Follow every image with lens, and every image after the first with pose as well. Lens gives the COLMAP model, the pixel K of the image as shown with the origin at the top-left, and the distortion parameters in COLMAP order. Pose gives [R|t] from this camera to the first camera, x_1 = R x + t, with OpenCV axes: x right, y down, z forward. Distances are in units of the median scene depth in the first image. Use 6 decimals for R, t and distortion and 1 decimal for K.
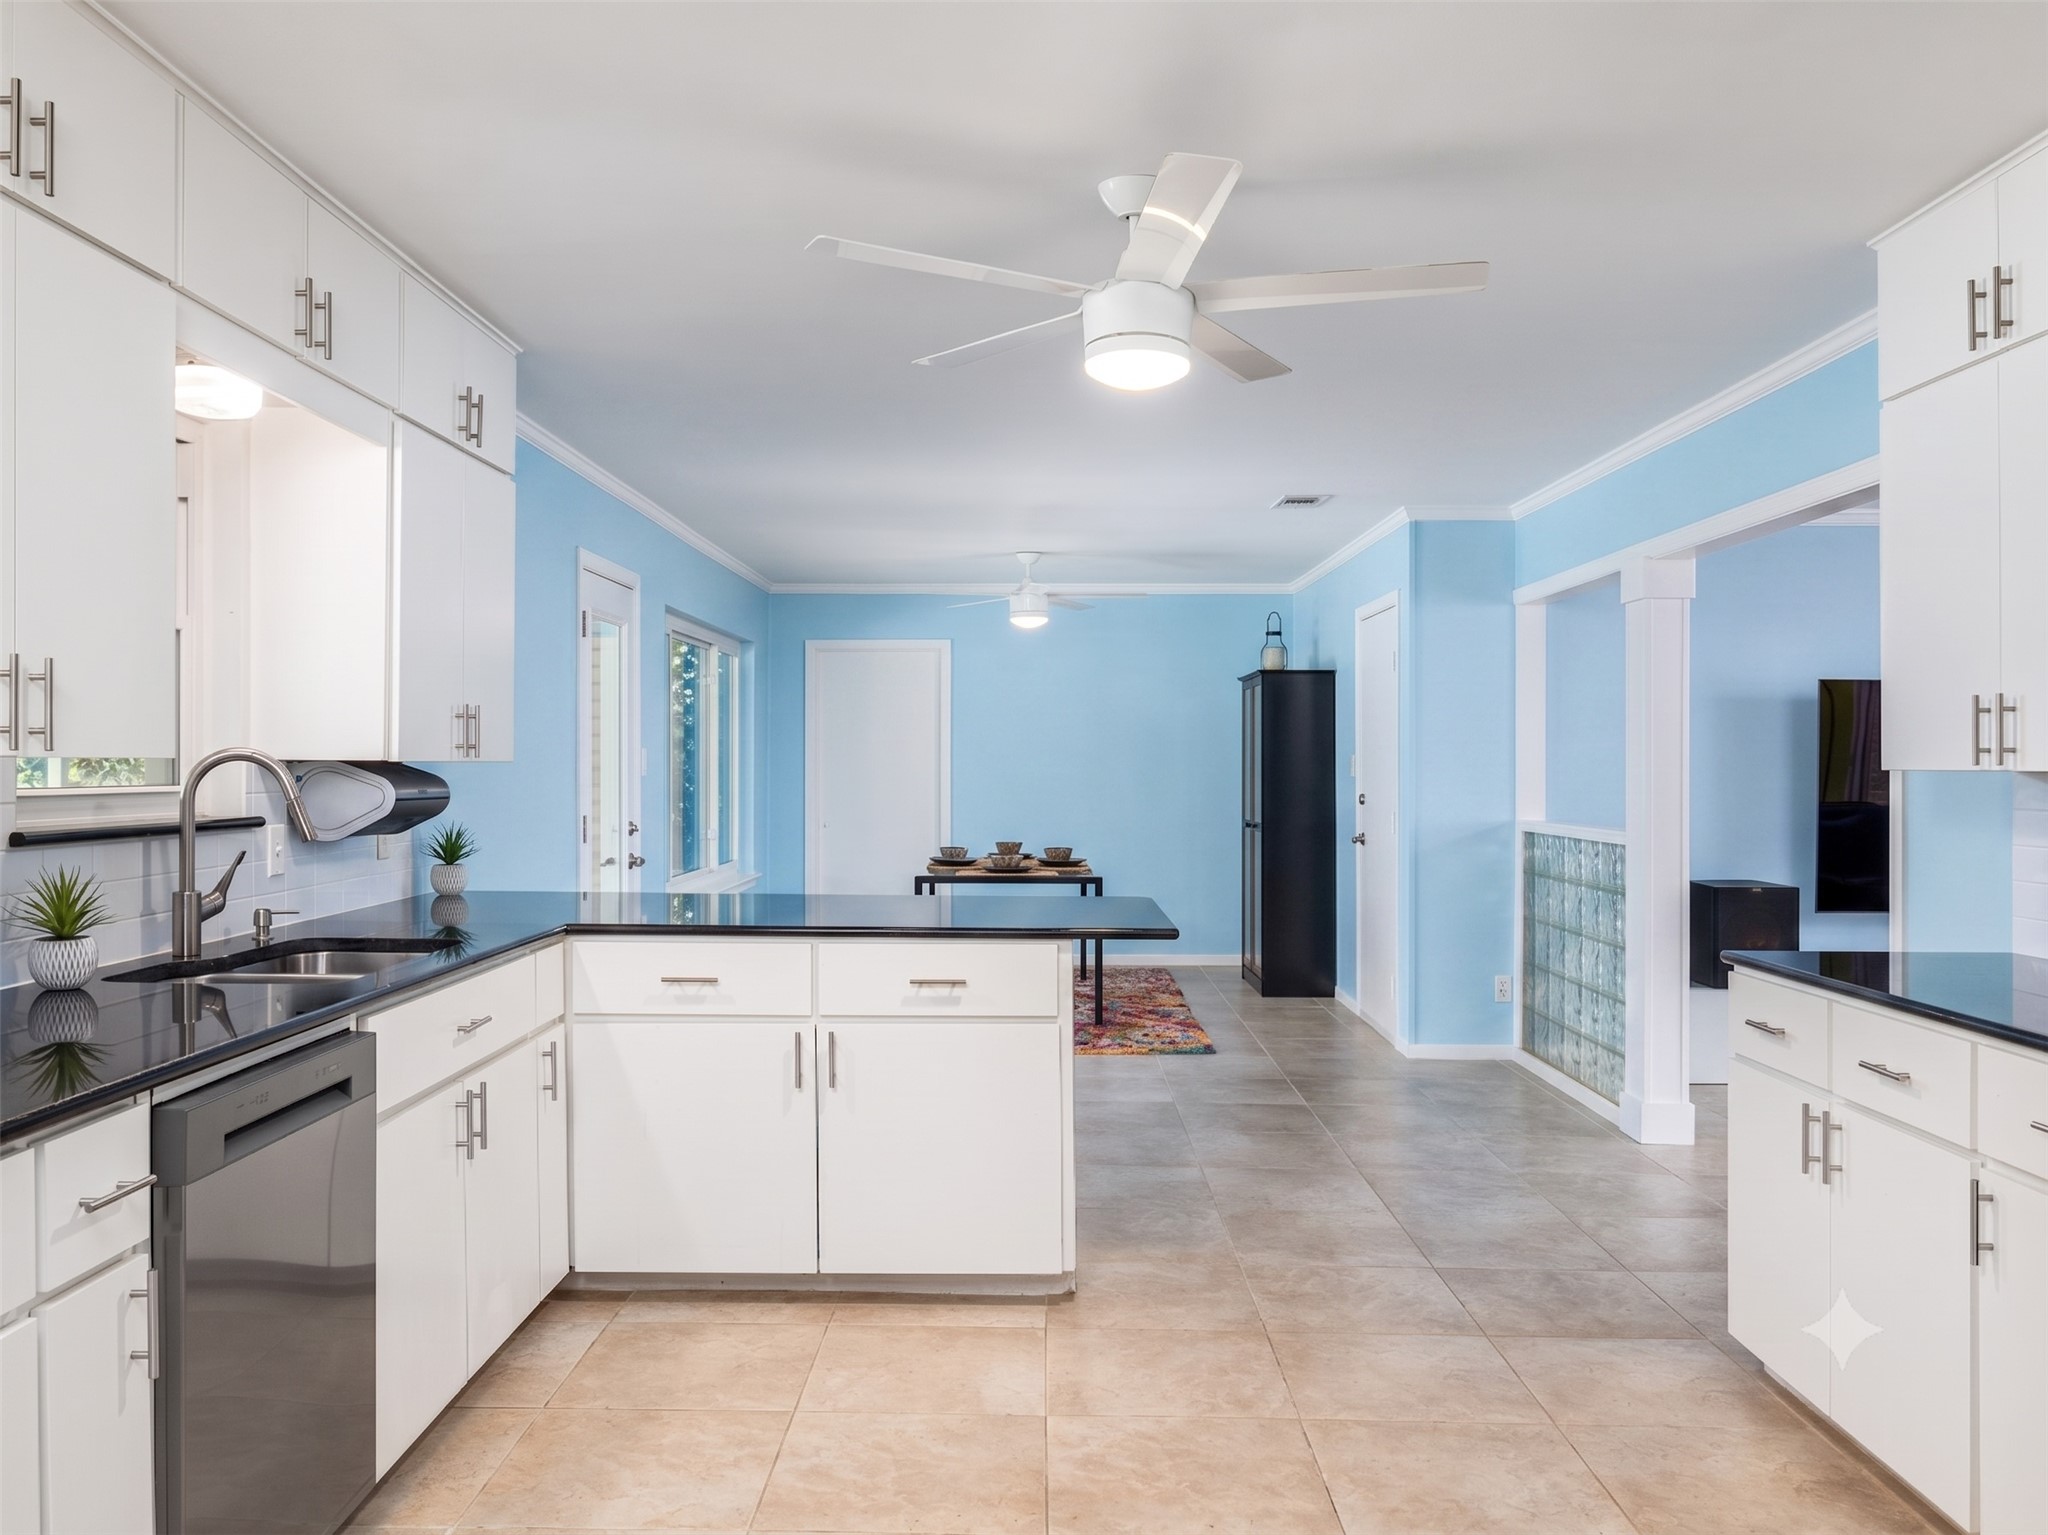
lens RADIAL K [[1639.9, 0, 1024.0], [0, 1639.9, 767.5], [0, 0, 1]] dist [-0.003528, -0.007304]
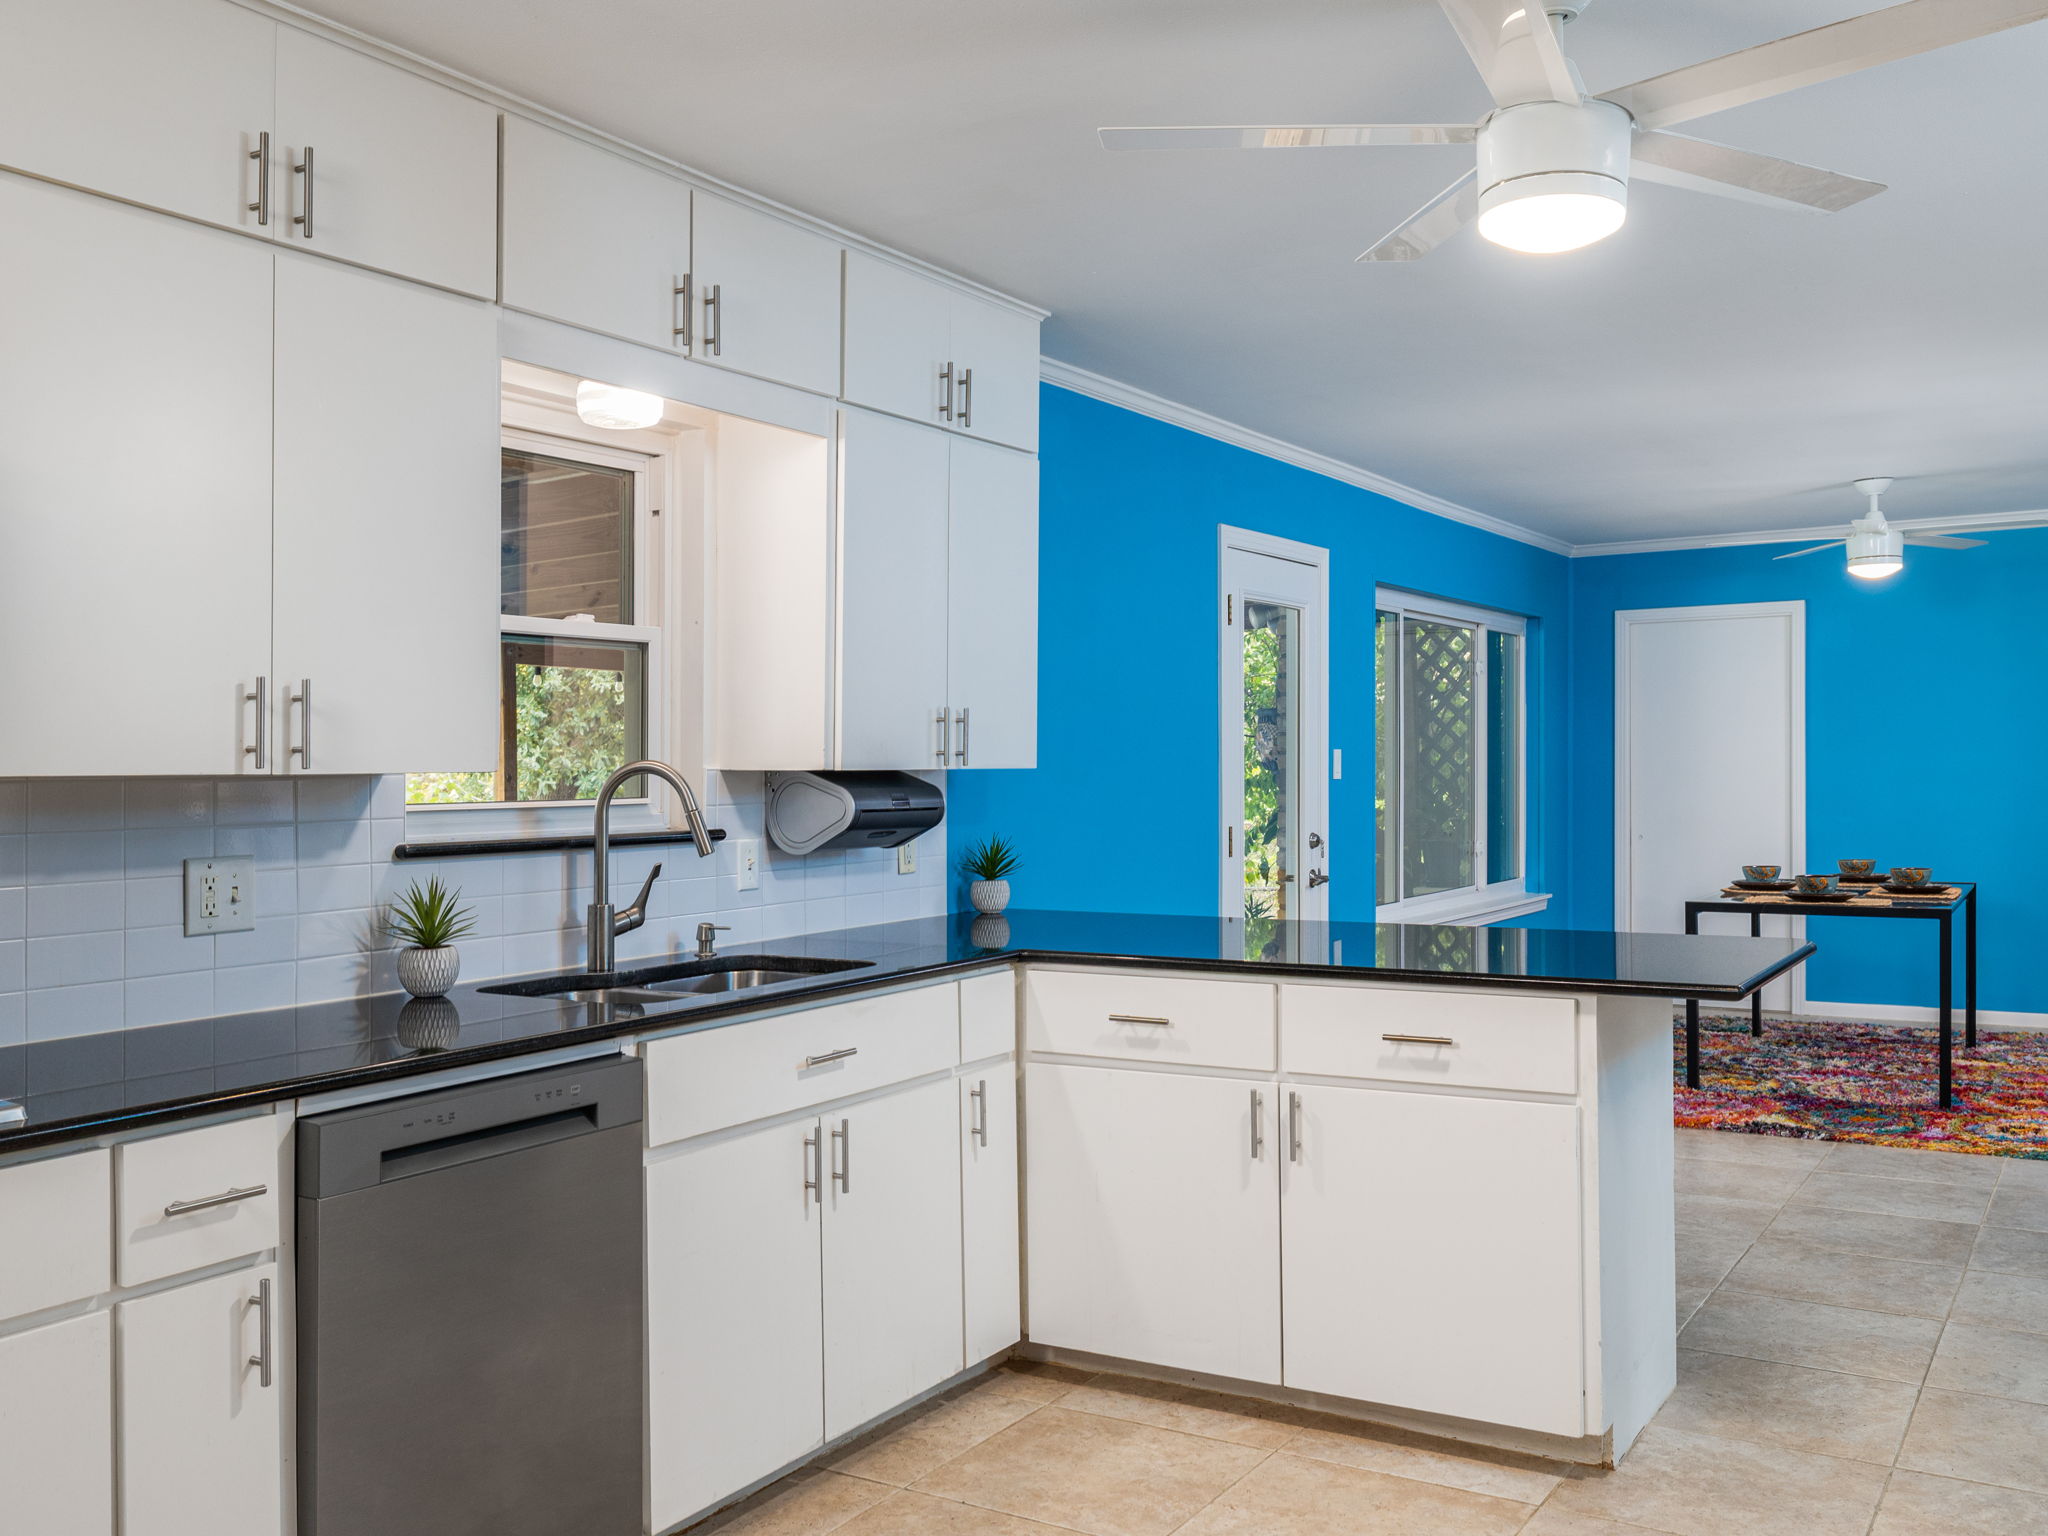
lens RADIAL K [[1855.4, 0, 1024.0], [0, 1855.4, 768.0], [0, 0, 1]] dist [0.003250, 0.005438]
pose [[0.854242, -0.015887, -0.519632, 0.265800], [0.015652, 0.999866, -0.004840, 0.001373], [0.519639, -0.003999, 0.854377, 0.146571]]
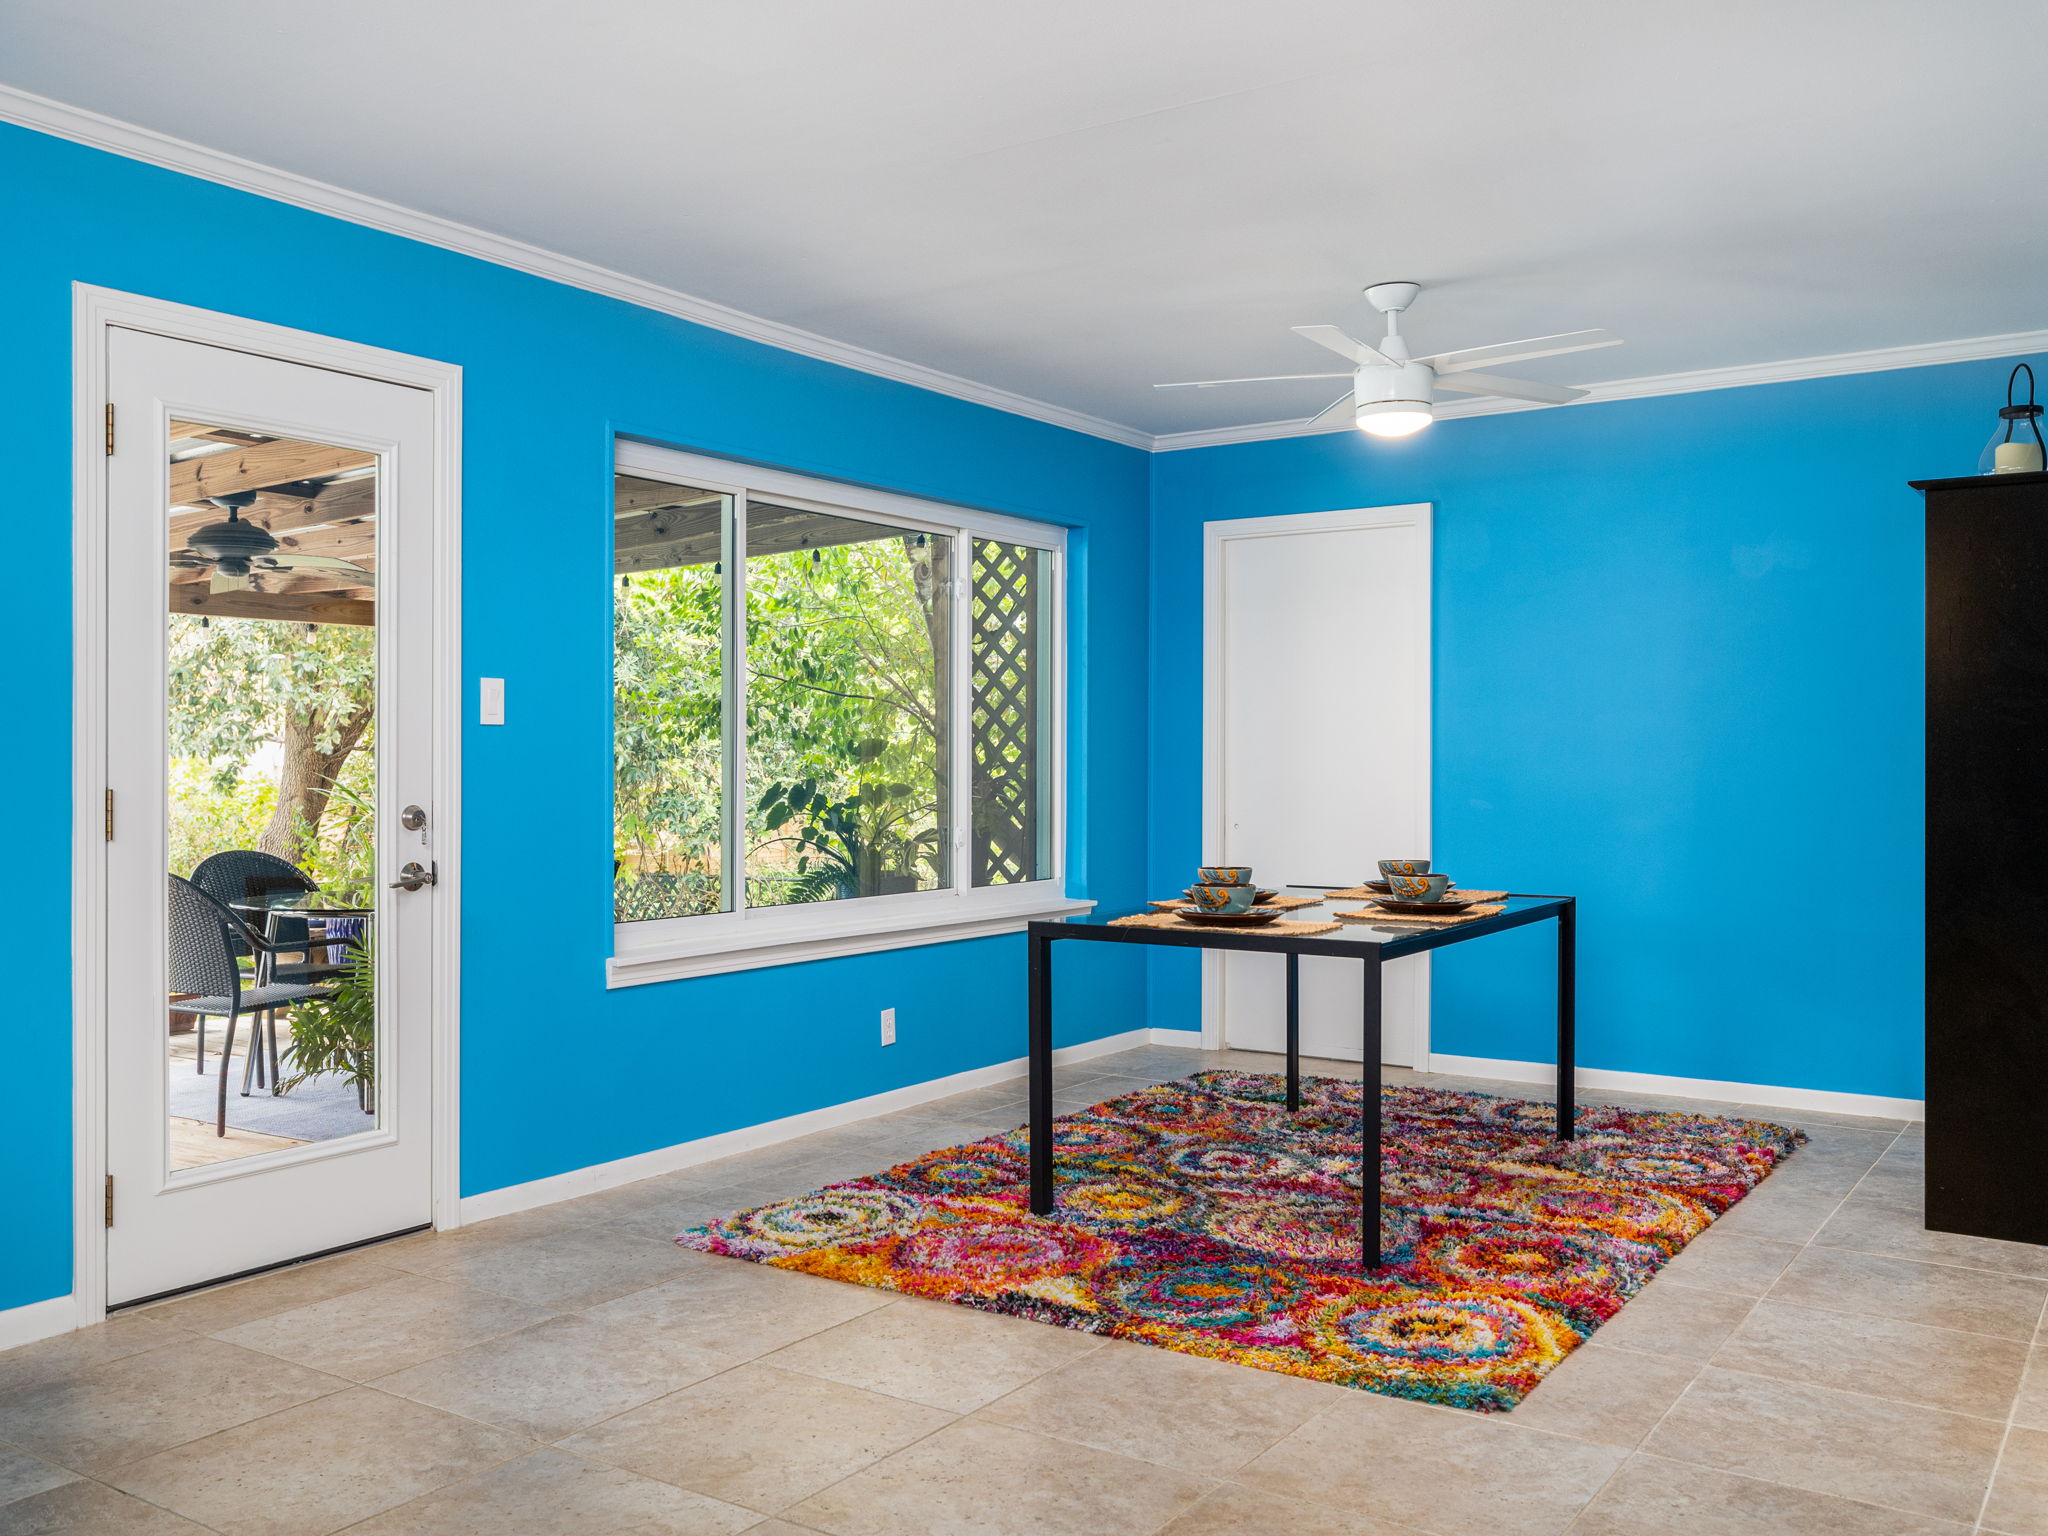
lens RADIAL K [[1768.1, 0, 1024.0], [0, 1768.1, 768.0], [0, 0, 1]] dist [0.002475, -0.006335]
pose [[0.825007, 0.000006, -0.565123, 0.511517], [0.000650, 0.999999, 0.000958, 0.036808], [0.565123, -0.001158, 0.825006, 1.159441]]
